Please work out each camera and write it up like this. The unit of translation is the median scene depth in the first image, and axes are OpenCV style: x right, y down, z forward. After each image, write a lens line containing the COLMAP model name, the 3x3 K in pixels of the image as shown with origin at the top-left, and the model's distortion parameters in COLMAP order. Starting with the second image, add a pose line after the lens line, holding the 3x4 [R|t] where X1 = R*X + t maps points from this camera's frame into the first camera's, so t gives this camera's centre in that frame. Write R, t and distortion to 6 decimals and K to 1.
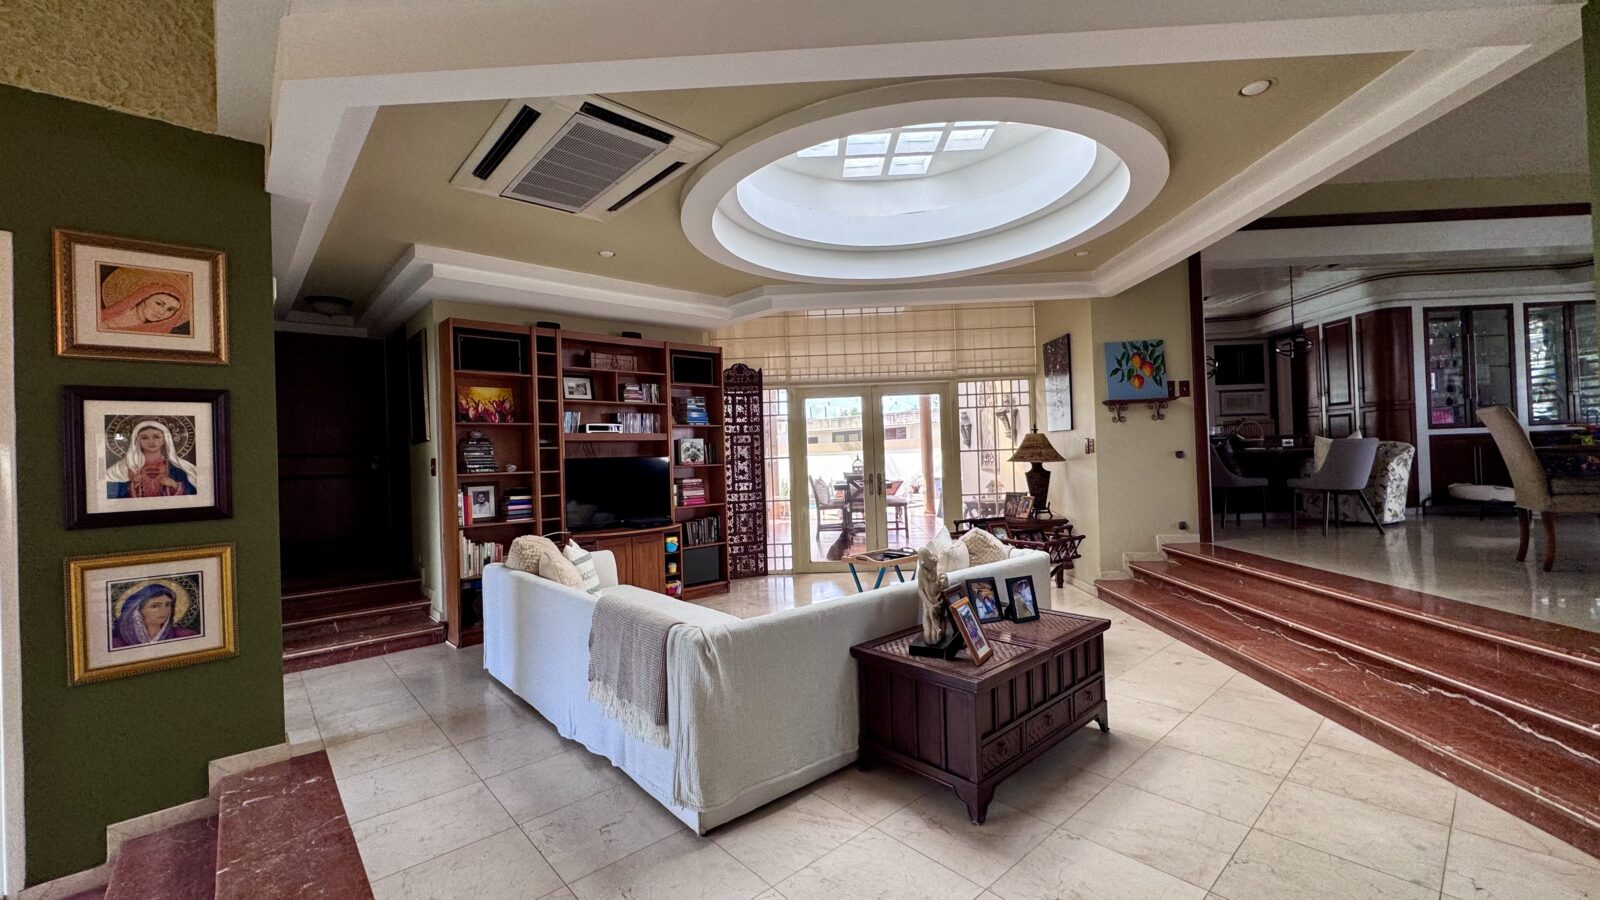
lens RADIAL K [[637.8, 0, 797.0], [0, 637.8, 450.7], [0, 0, 1]] dist [-0.001052, -0.000082]
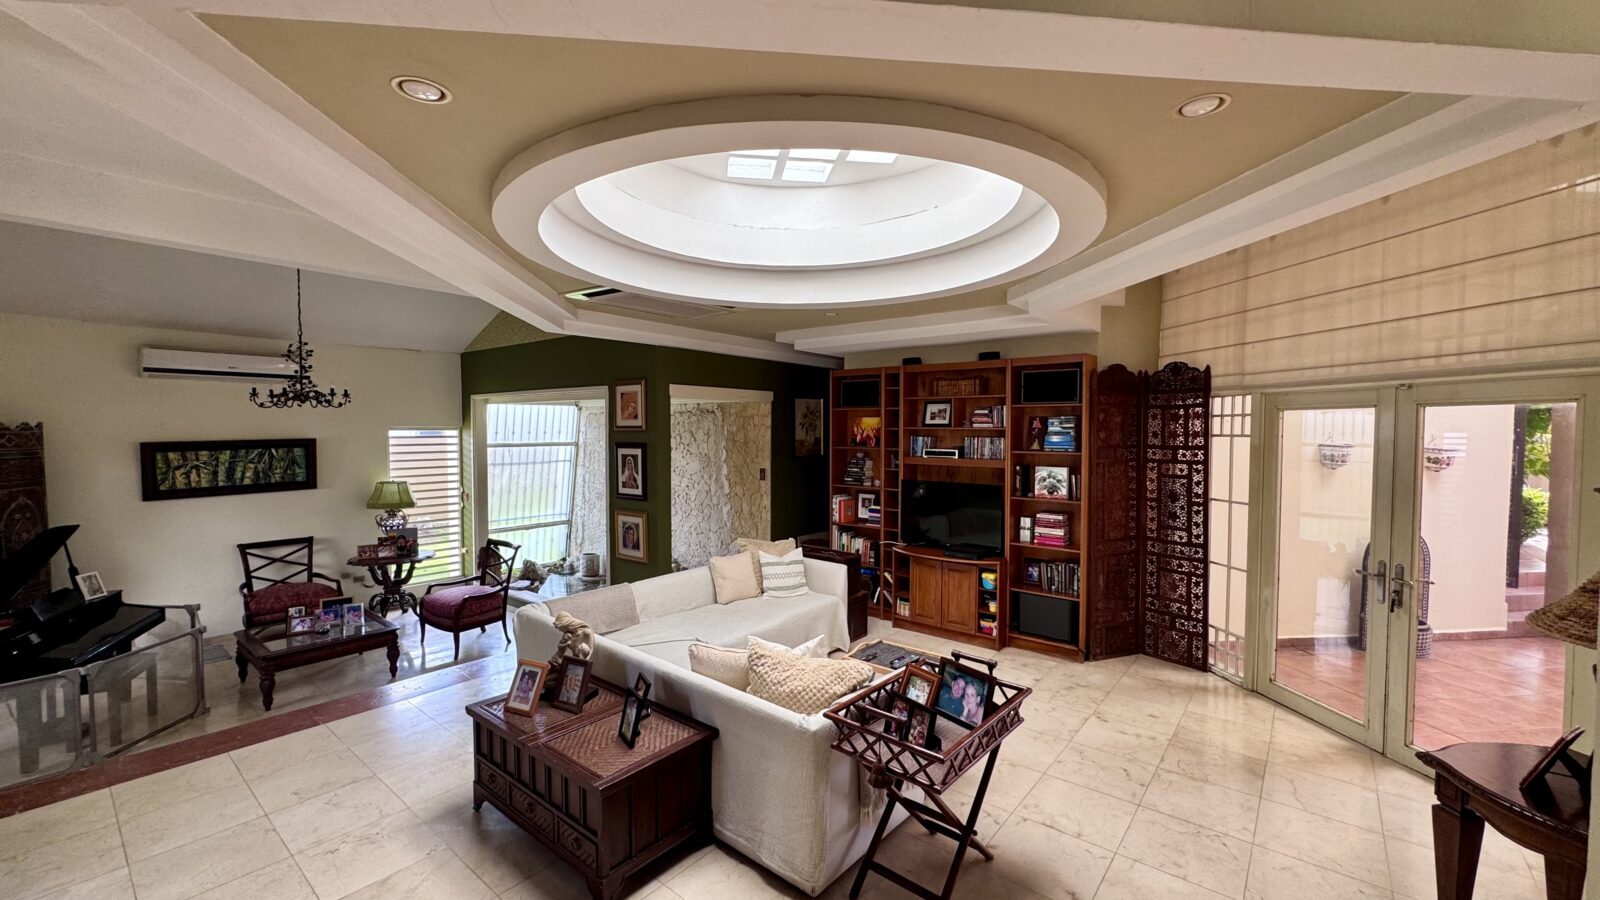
lens RADIAL K [[637.8, 0, 797.0], [0, 637.8, 450.7], [0, 0, 1]] dist [-0.001052, -0.000082]
pose [[0.157799, 0.067052, -0.985192, 0.609419], [0.001929, 0.997669, 0.068210, -0.098224], [0.987469, -0.012663, 0.157301, 0.532931]]
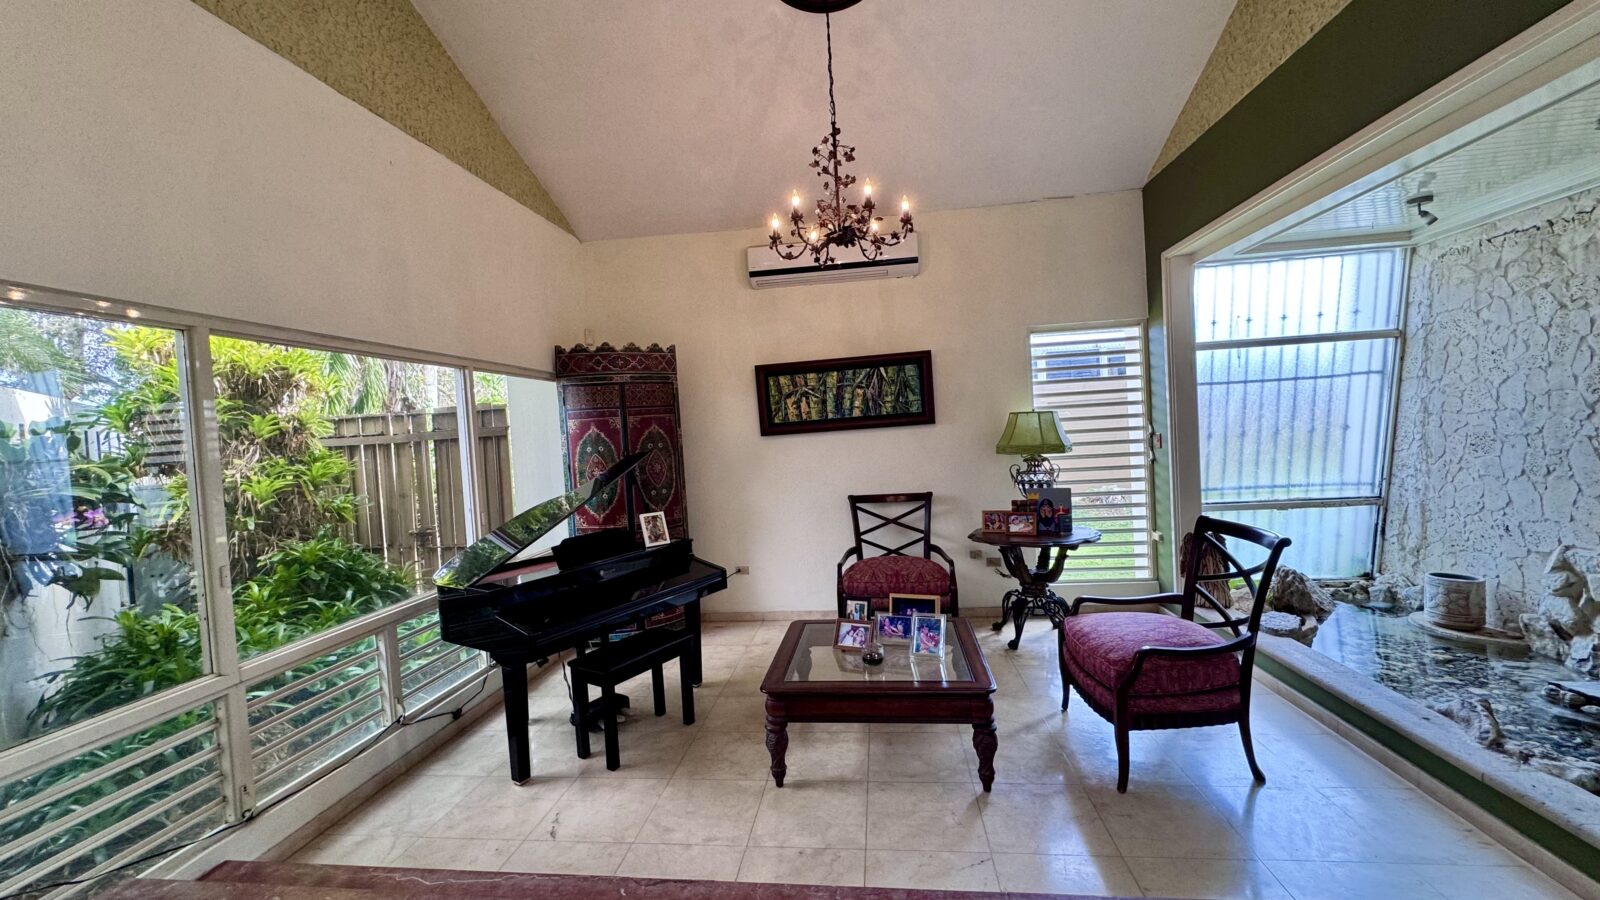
lens RADIAL K [[637.8, 0, 797.0], [0, 637.8, 450.7], [0, 0, 1]] dist [-0.001052, -0.000082]
pose [[-0.753758, 0.095237, -0.650215, -0.033284], [0.086489, 0.995213, 0.045506, 0.035180], [0.651436, -0.021936, -0.758387, 0.339675]]
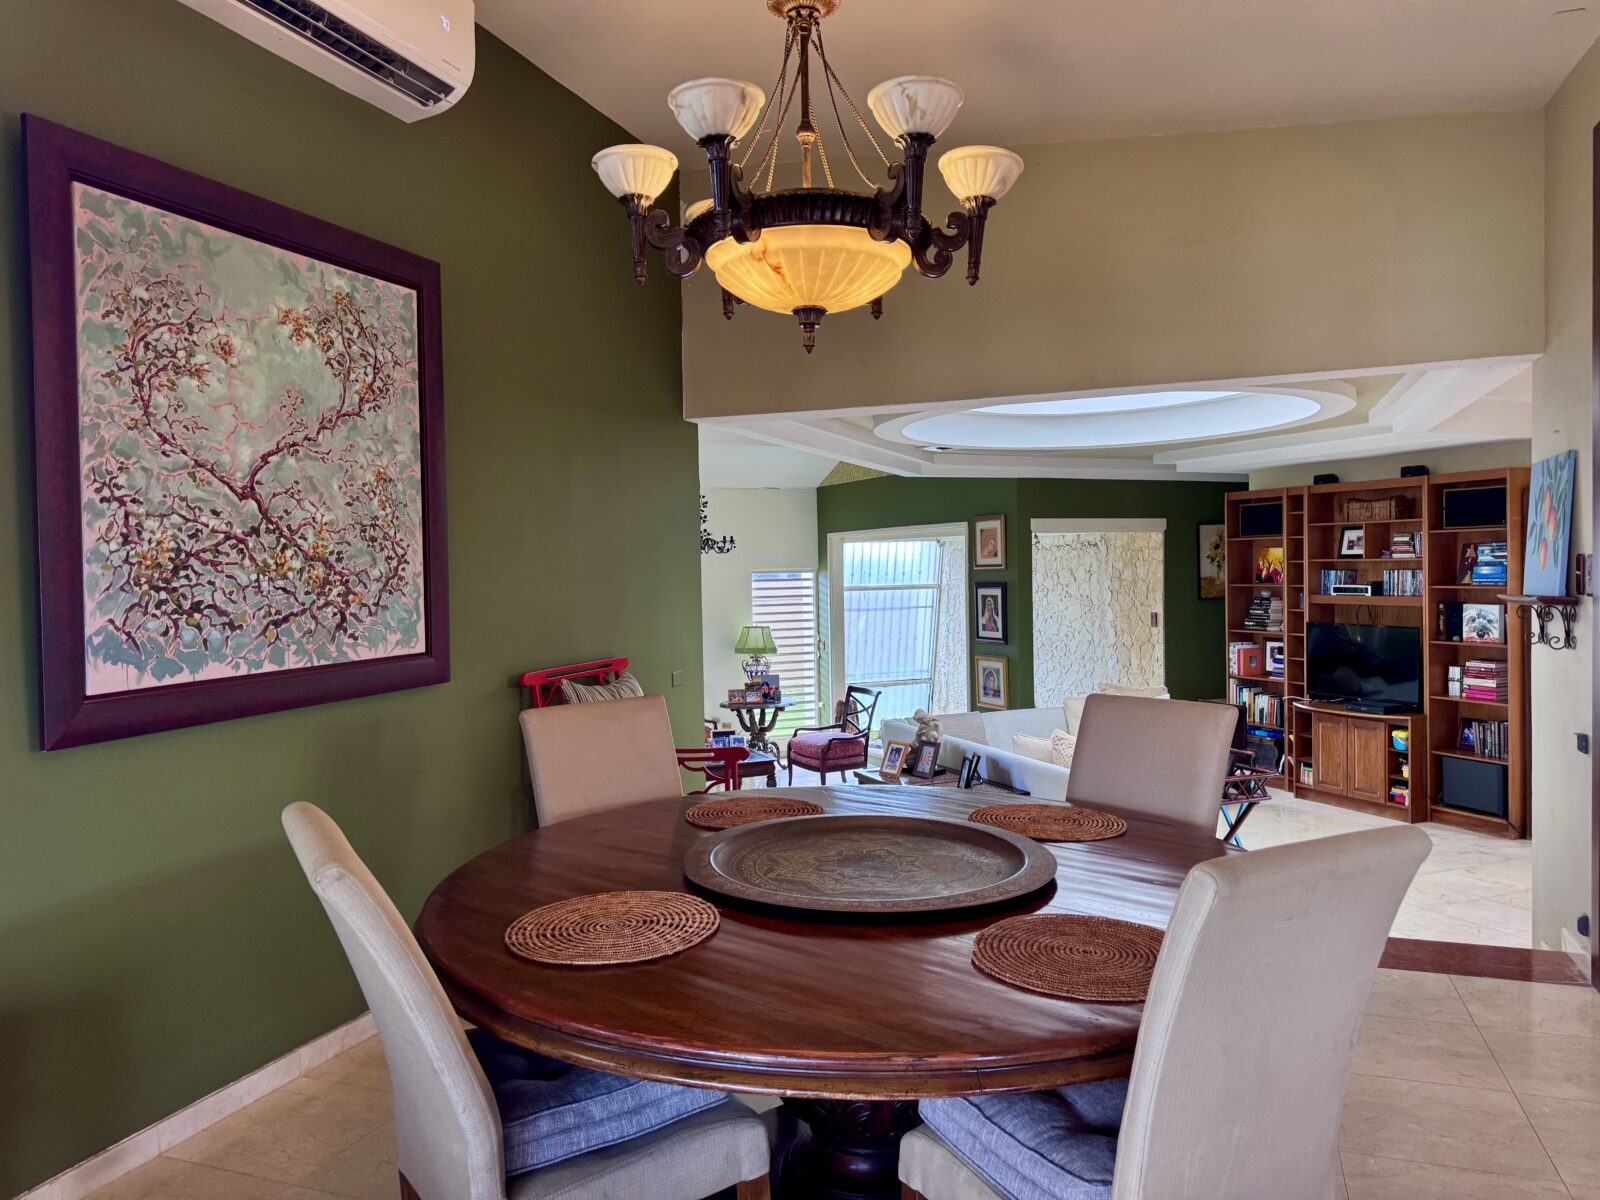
lens RADIAL K [[1099.4, 0, 760.6], [0, 1099.4, 596.7], [0, 0, 1]] dist [-0.000488, -0.001945]
pose [[-0.337001, 0.062081, -0.939455, 1.221617], [0.037977, 0.997908, 0.052321, -0.119521], [0.940738, -0.018046, -0.338654, 0.663210]]
